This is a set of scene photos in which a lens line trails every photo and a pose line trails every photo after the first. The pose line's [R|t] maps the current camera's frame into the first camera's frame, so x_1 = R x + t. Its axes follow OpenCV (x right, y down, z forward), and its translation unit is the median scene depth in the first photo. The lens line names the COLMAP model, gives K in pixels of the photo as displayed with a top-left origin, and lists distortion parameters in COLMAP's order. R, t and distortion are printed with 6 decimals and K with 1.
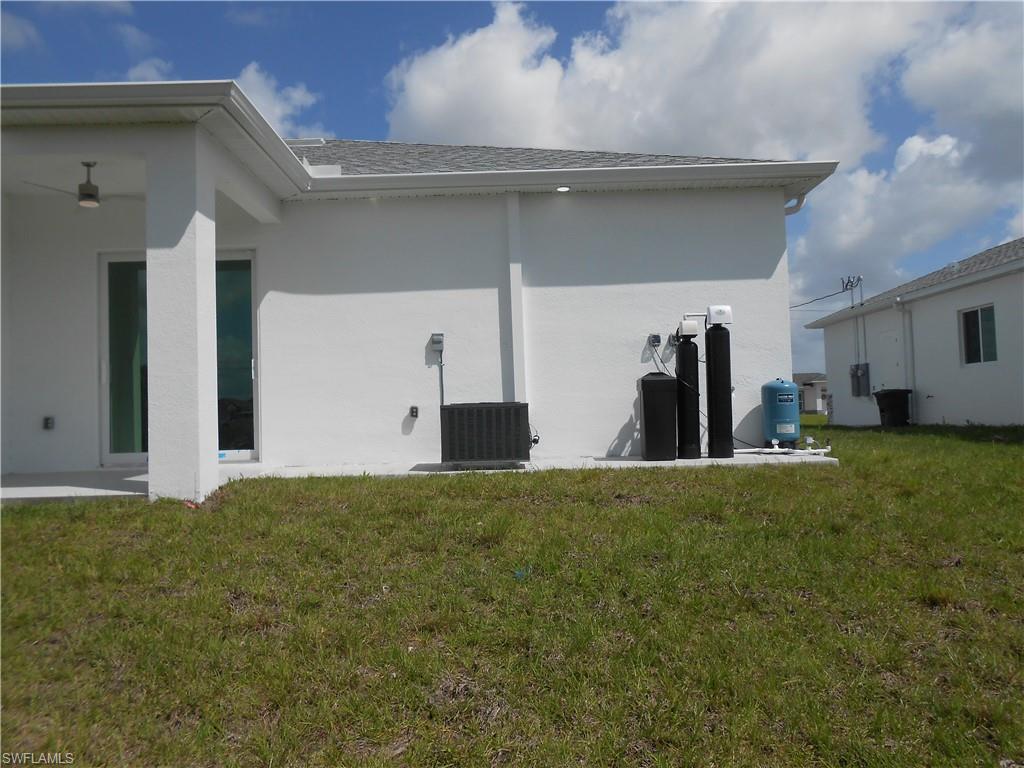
lens RADIAL K [[803.2, 0, 512.0], [0, 803.2, 384.0], [0, 0, 1]] dist [-0.039823, 0.080188]
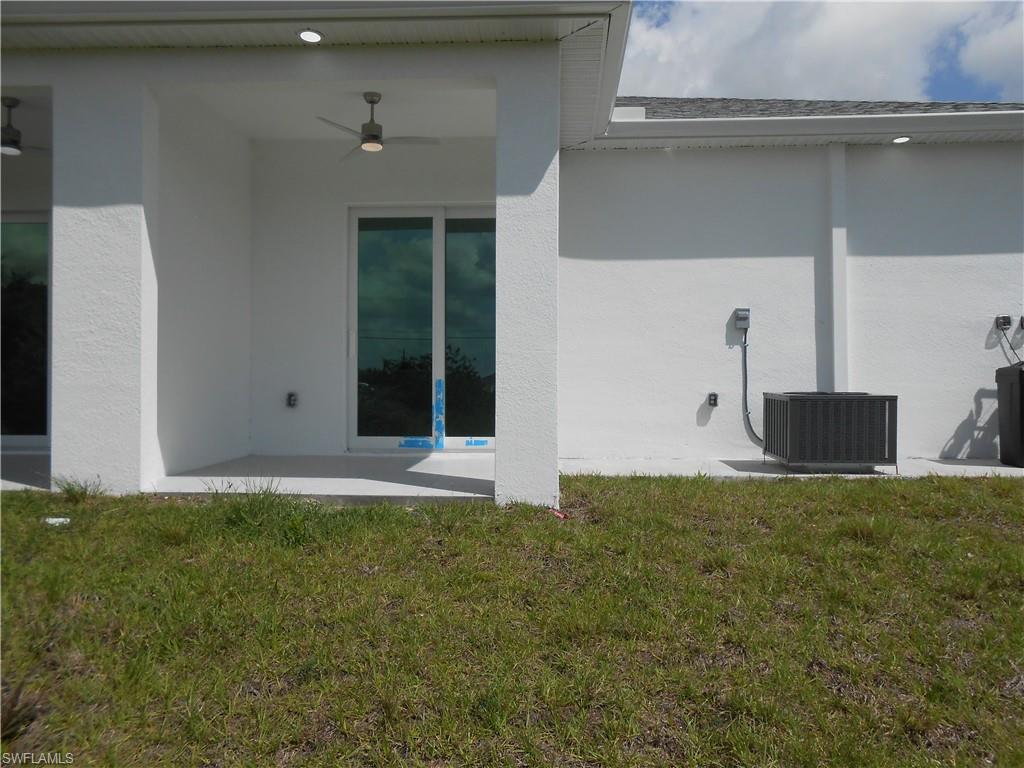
lens RADIAL K [[801.1, 0, 512.0], [0, 801.1, 384.0], [0, 0, 1]] dist [-0.052722, 0.121723]
pose [[0.998112, 0.028297, -0.054509, -0.290318], [-0.026549, 0.999118, 0.032524, -0.003781], [0.055381, -0.031015, 0.997983, 0.135299]]
